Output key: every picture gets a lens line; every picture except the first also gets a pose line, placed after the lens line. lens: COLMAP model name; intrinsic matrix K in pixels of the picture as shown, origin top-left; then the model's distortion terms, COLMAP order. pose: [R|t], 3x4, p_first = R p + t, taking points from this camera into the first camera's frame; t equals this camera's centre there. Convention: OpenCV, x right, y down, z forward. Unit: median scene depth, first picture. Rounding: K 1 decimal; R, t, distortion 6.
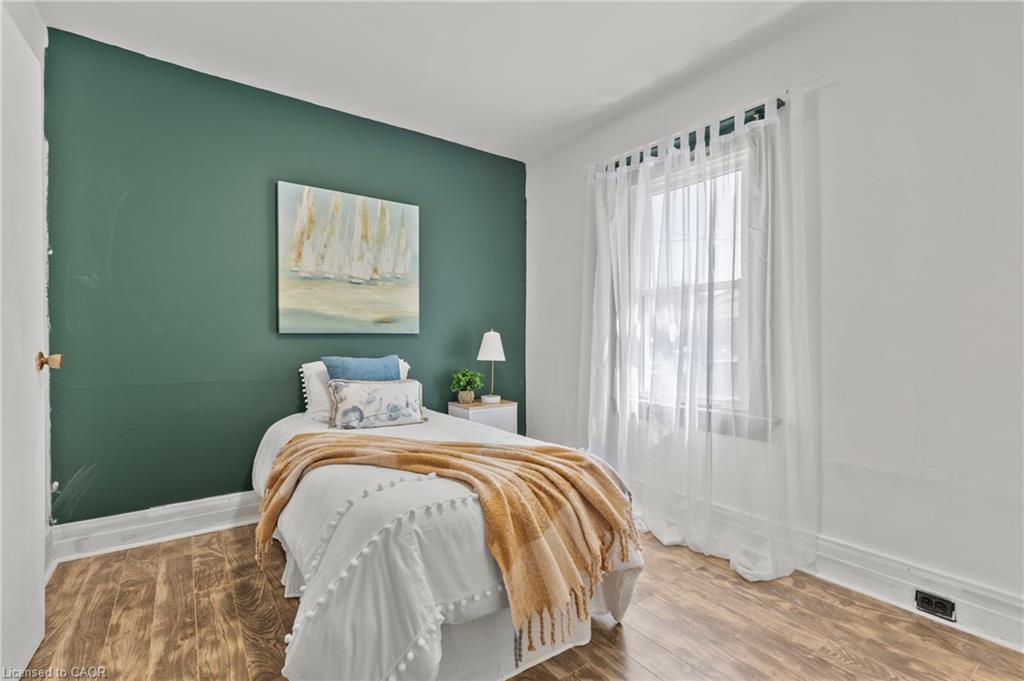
lens RADIAL K [[463.0, 0, 511.0], [0, 463.0, 339.4], [0, 0, 1]] dist [0.001735, 0.000176]
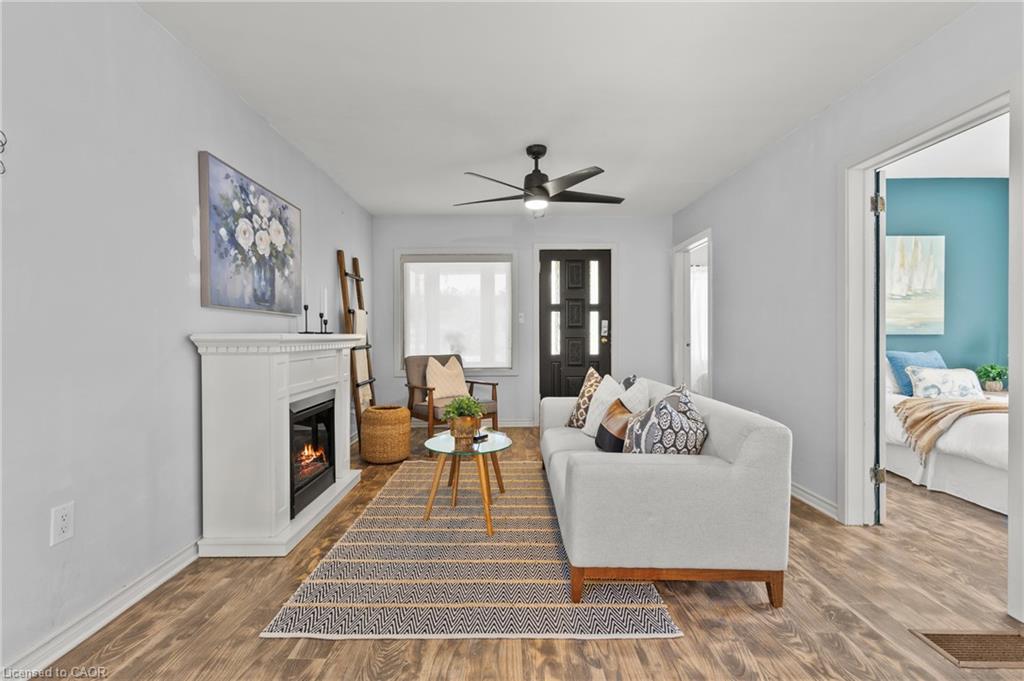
lens RADIAL K [[463.0, 0, 510.1], [0, 463.0, 338.2], [0, 0, 1]] dist [0.001735, 0.000176]
pose [[0.814840, 0.004975, -0.579665, -0.454418], [0.001262, 0.999946, 0.010355, -0.017949], [0.579685, -0.009169, 0.814789, -0.789835]]
